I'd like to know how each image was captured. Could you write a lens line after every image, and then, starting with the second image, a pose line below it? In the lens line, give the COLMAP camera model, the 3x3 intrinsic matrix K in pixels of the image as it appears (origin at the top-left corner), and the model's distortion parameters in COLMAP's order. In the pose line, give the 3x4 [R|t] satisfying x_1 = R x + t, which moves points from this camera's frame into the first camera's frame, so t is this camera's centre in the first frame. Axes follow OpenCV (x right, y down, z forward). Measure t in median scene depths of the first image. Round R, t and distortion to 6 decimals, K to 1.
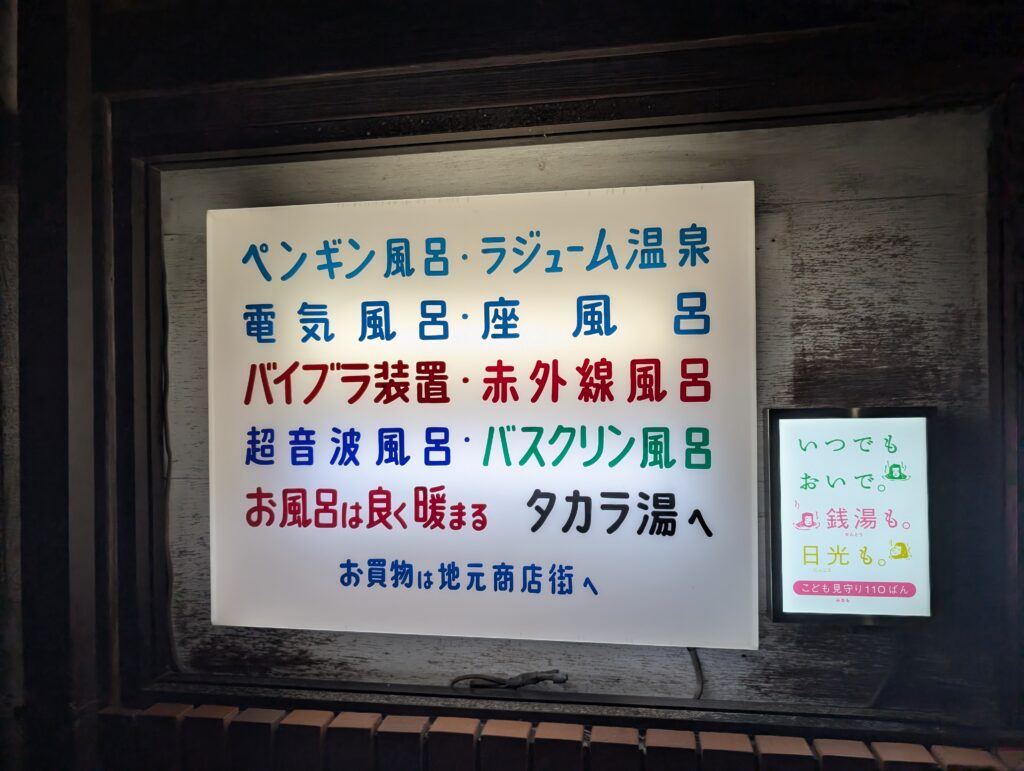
lens RADIAL K [[712.0, 0, 511.5], [0, 712.0, 390.2], [0, 0, 1]] dist [0.011906, 0.000331]
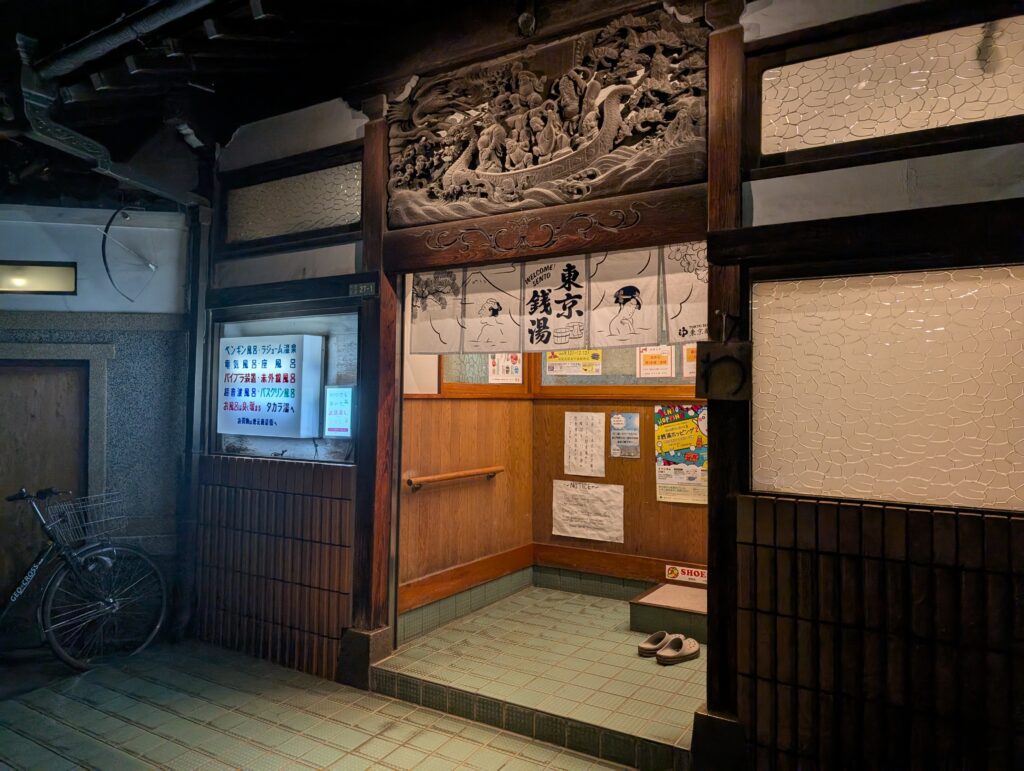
lens RADIAL K [[712.0, 0, 512.7], [0, 712.0, 381.5], [0, 0, 1]] dist [0.011906, 0.000331]
pose [[0.924468, 0.013582, -0.381019, 3.073069], [-0.019072, 0.999762, -0.010636, 0.025836], [0.380783, 0.017099, 0.924506, -2.493268]]
